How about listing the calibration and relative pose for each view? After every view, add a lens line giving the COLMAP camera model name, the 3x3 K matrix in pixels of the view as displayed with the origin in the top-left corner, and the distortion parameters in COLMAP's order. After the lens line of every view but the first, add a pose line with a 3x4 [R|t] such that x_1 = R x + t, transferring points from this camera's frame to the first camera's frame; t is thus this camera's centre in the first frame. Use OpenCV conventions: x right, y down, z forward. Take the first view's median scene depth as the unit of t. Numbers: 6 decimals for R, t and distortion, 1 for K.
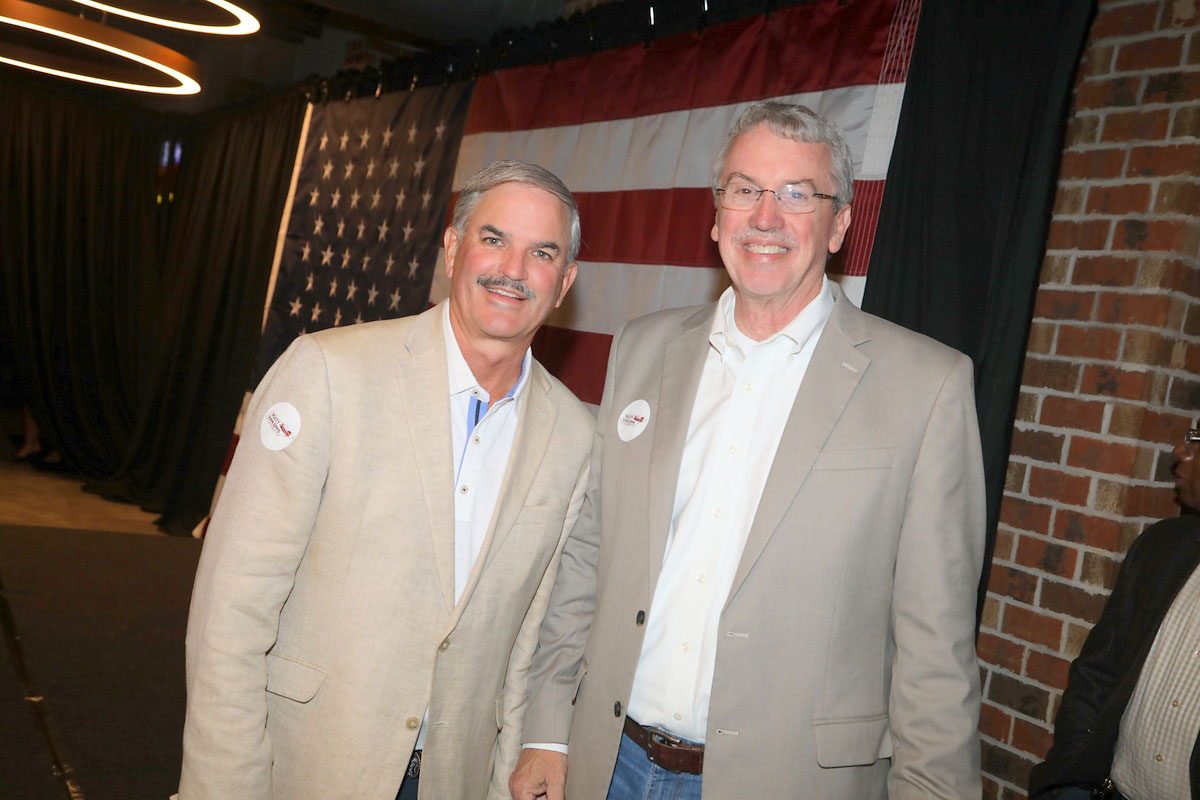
lens RADIAL K [[1163.9, 0, 600.0], [0, 1163.9, 400.0], [0, 0, 1]] dist [0.009514, 0.027447]
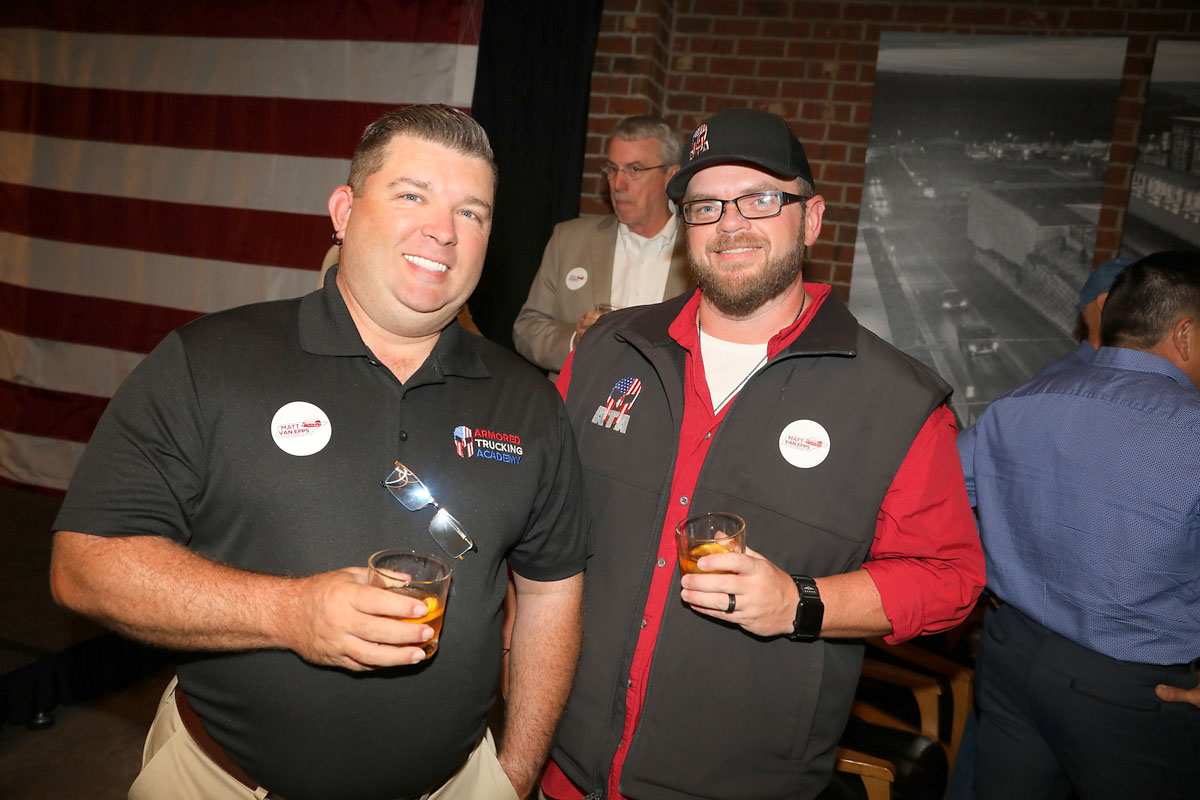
lens RADIAL K [[960.3, 0, 600.0], [0, 960.3, 400.0], [0, 0, 1]] dist [-0.079259, 0.093885]
pose [[0.767401, -0.179883, 0.615417, -0.569442], [0.058019, 0.975382, 0.212752, -0.073087], [-0.638537, -0.127560, 0.758946, -0.186682]]
